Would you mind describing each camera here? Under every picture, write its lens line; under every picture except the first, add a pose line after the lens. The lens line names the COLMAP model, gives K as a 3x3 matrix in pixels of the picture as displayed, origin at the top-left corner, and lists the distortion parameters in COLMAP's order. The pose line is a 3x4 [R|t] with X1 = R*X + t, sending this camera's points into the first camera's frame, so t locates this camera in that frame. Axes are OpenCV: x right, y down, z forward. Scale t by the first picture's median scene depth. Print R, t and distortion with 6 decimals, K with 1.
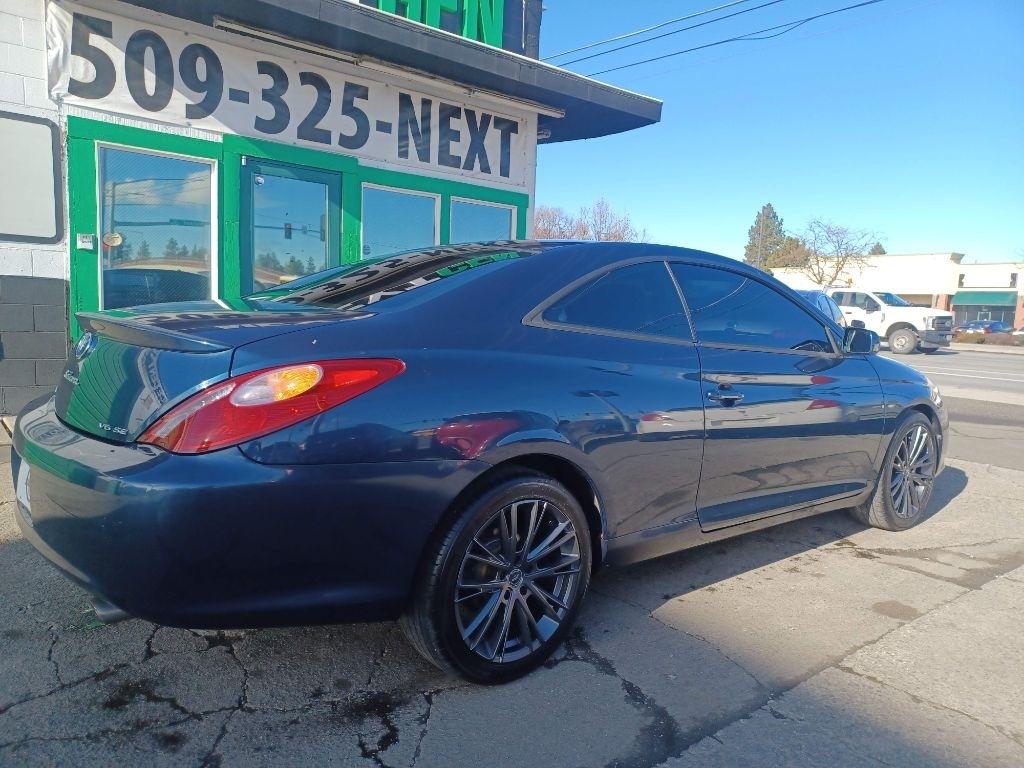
lens RADIAL K [[745.1, 0, 512.0], [0, 745.1, 384.0], [0, 0, 1]] dist [-0.003338, 0.042821]
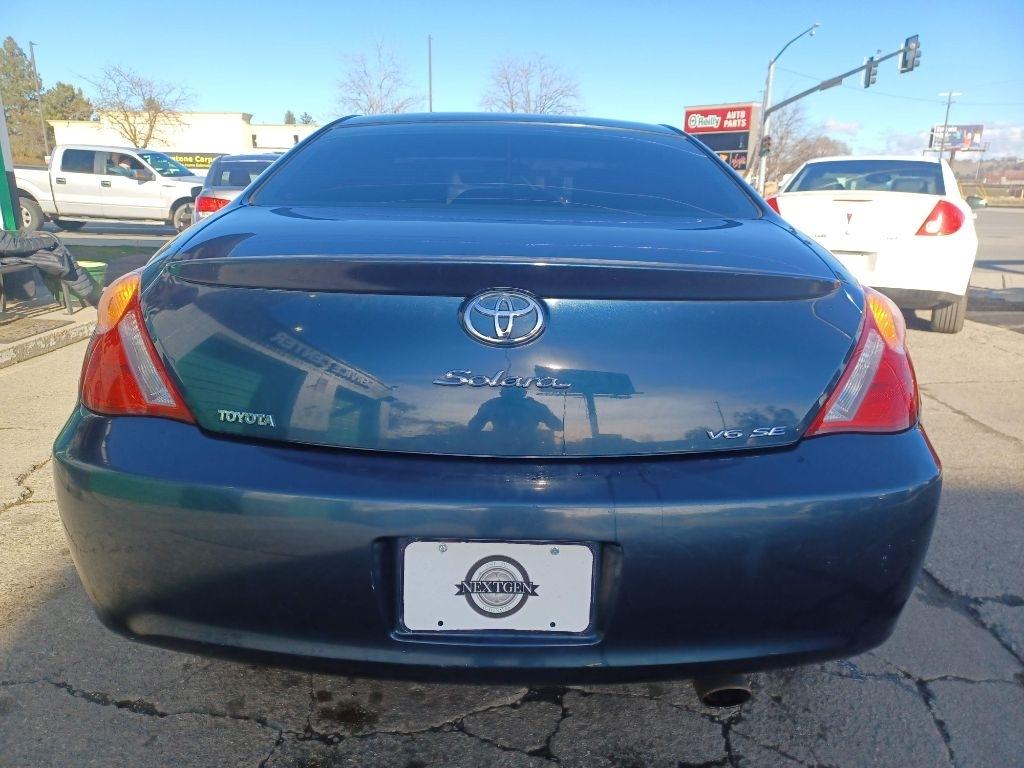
lens RADIAL K [[739.8, 0, 508.6], [0, 739.8, 387.8], [0, 0, 1]] dist [-0.005264, 0.038285]
pose [[0.634297, -0.231805, 0.737518, -0.223397], [0.089767, 0.969620, 0.227552, -0.029283], [-0.767860, -0.078131, 0.635836, 0.149475]]
